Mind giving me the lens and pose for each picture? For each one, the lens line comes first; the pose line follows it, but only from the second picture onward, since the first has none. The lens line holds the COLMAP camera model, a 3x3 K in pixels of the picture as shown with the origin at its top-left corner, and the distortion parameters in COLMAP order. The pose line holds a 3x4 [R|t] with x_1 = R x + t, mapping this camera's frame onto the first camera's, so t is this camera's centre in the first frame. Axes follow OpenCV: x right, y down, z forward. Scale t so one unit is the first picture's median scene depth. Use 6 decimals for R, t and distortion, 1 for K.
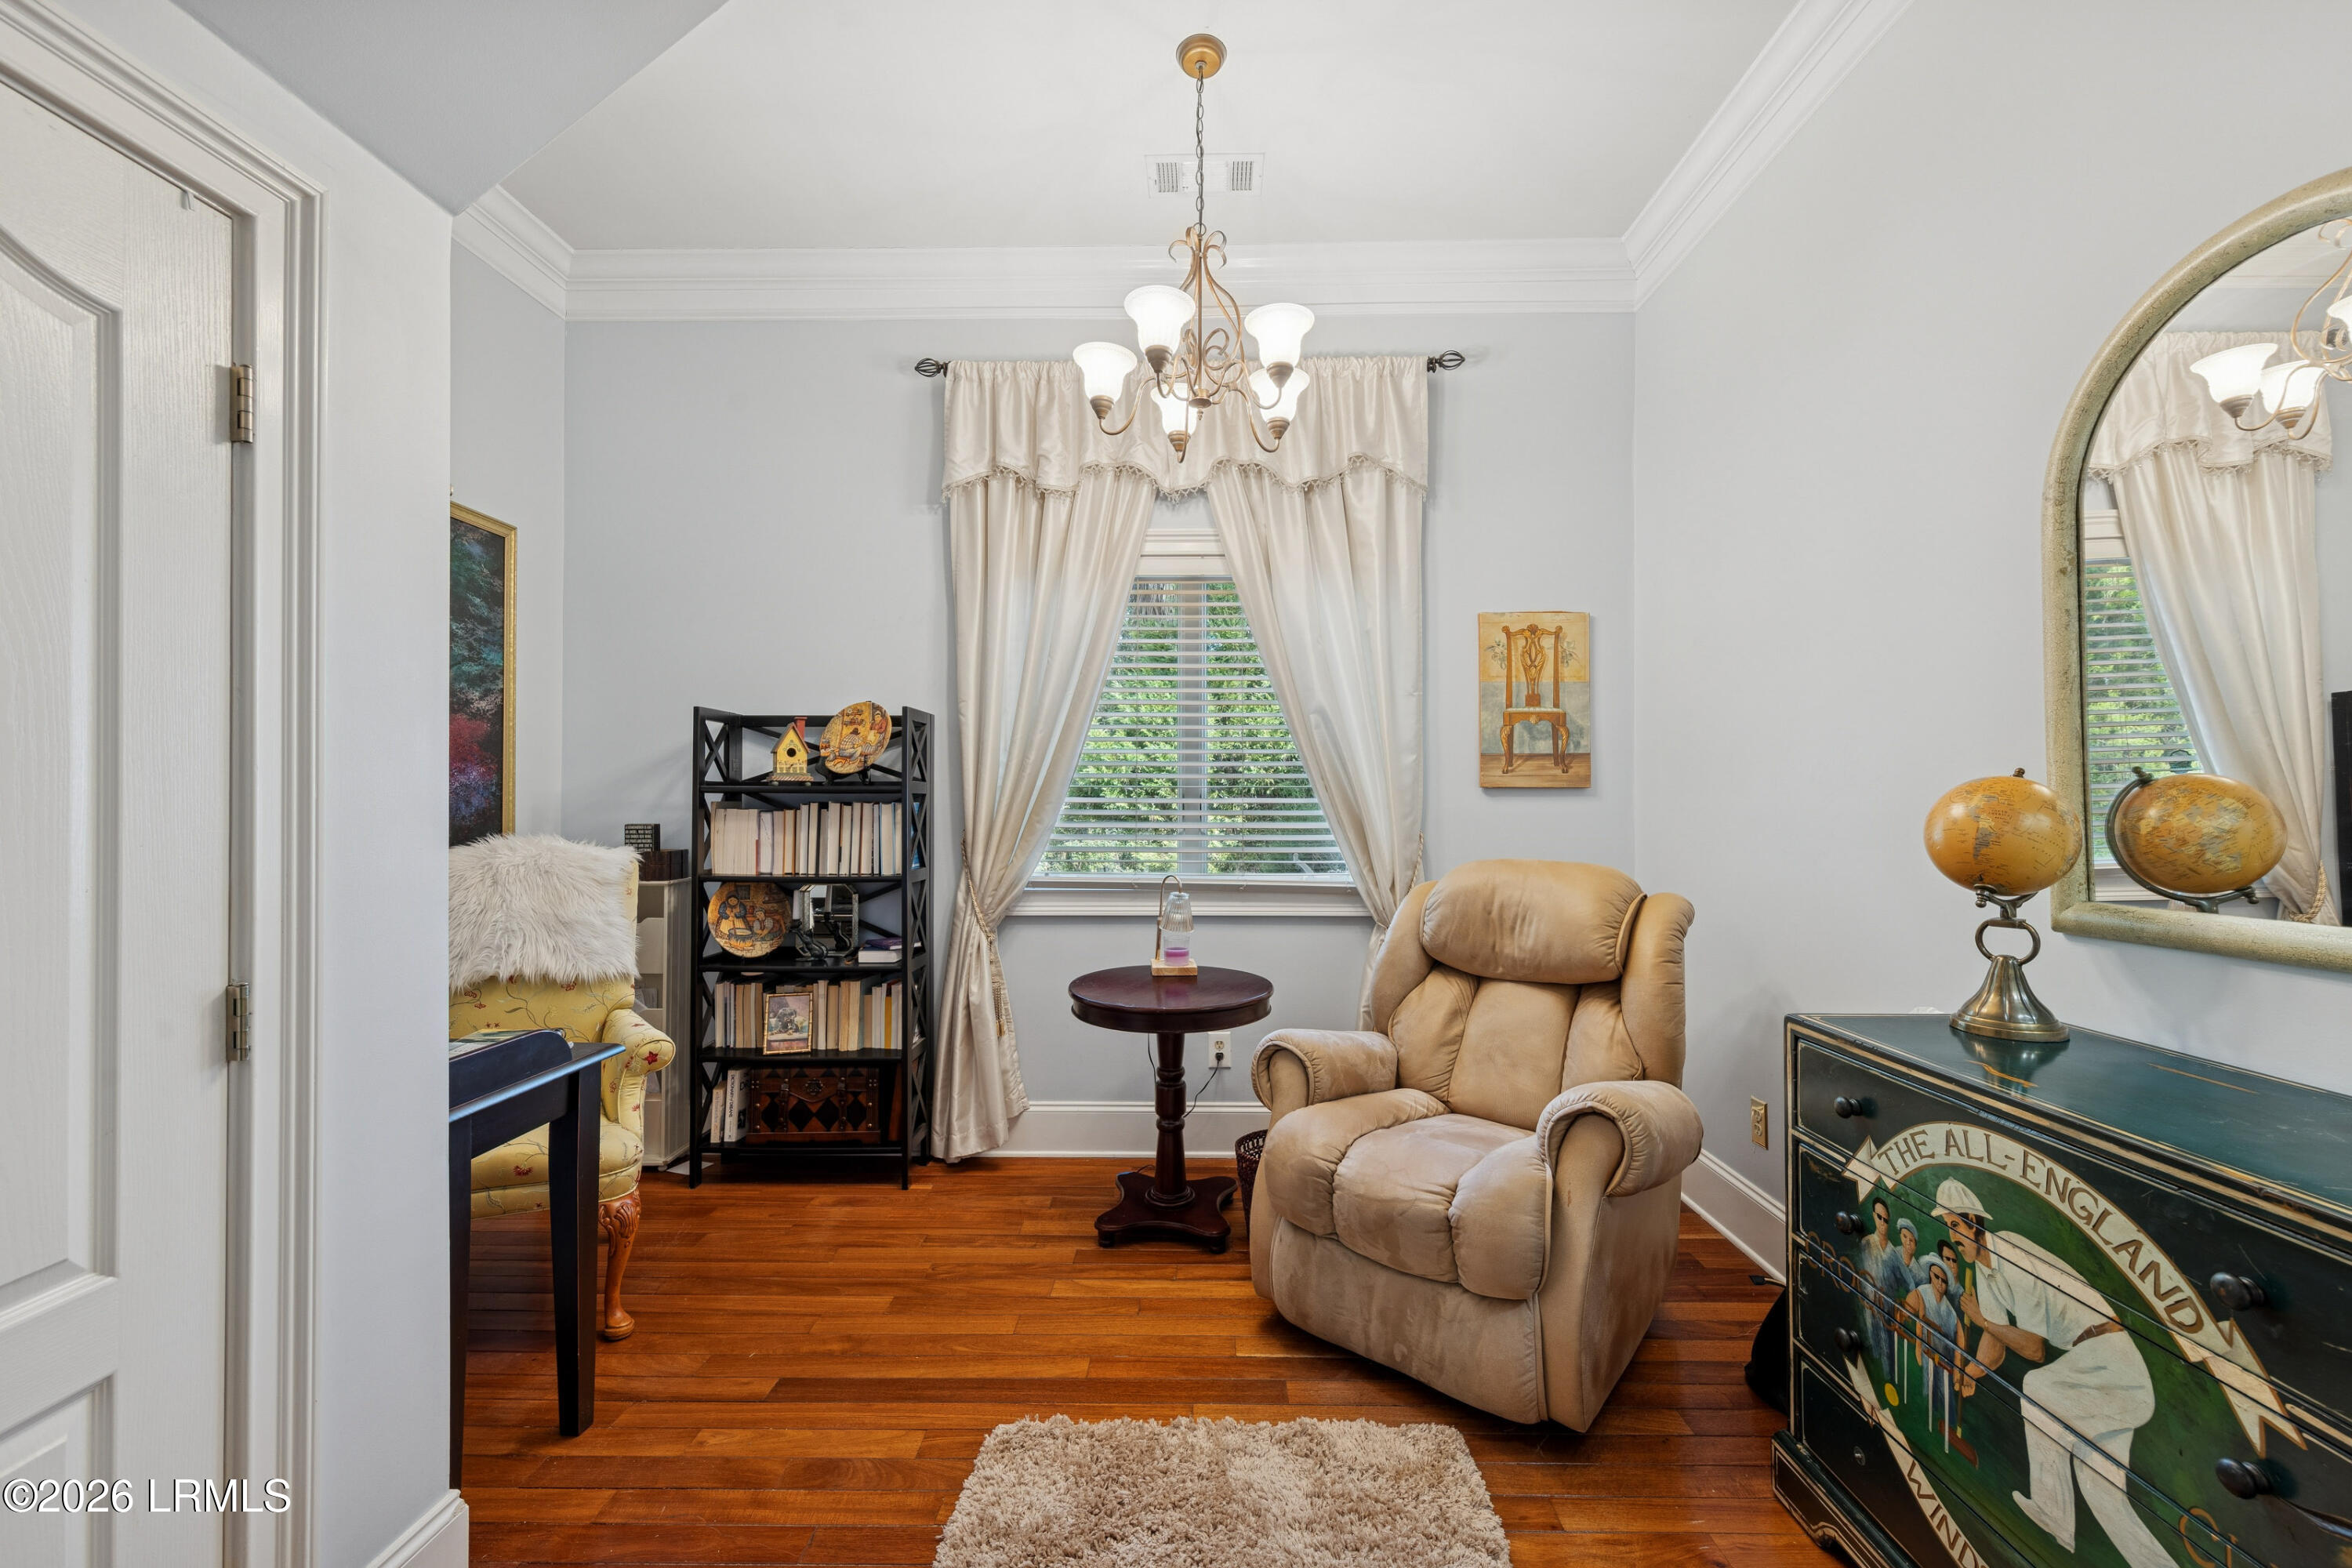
lens RADIAL K [[965.7, 0, 1189.7], [0, 965.7, 785.6], [0, 0, 1]] dist [0.003618, 0.000177]
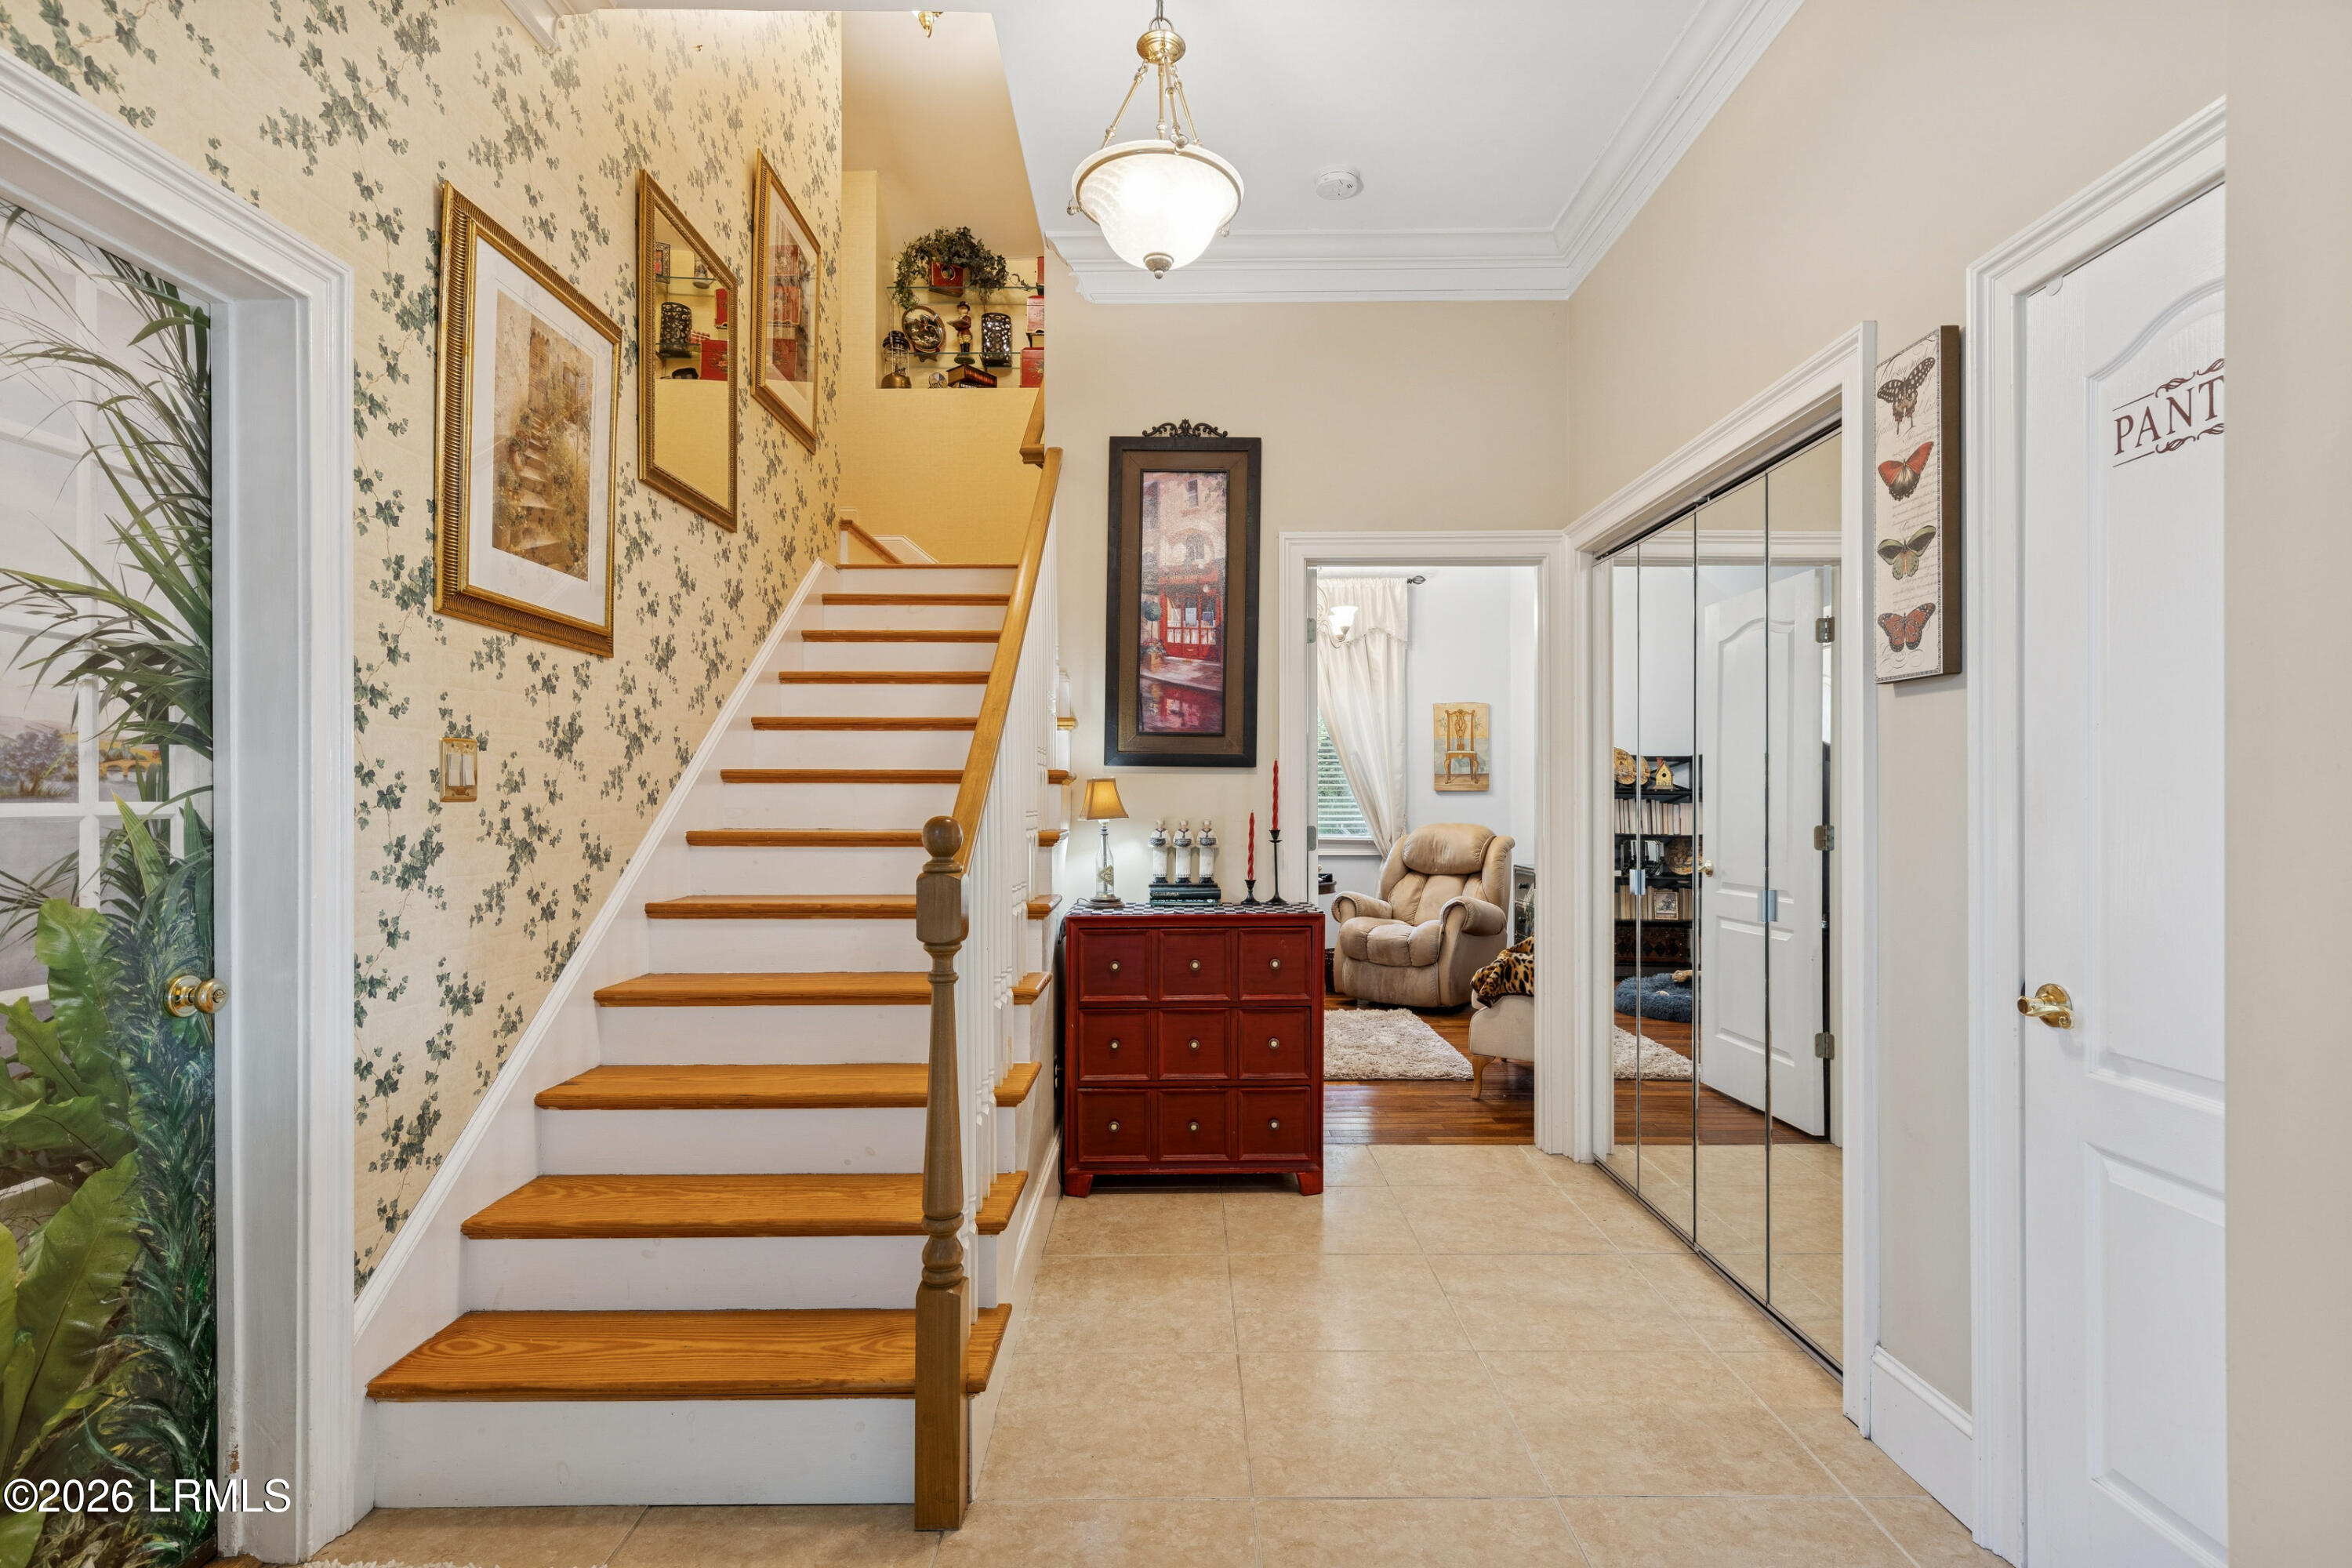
lens RADIAL K [[1139.5, 0, 1167.6], [0, 1139.5, 784.1], [0, 0, 1]] dist [-0.004172, -0.000347]
pose [[0.999969, 0.000498, 0.007800, -0.276939], [-0.000495, 1.000000, -0.000404, -0.011113], [-0.007800, 0.000400, 0.999970, -1.390811]]
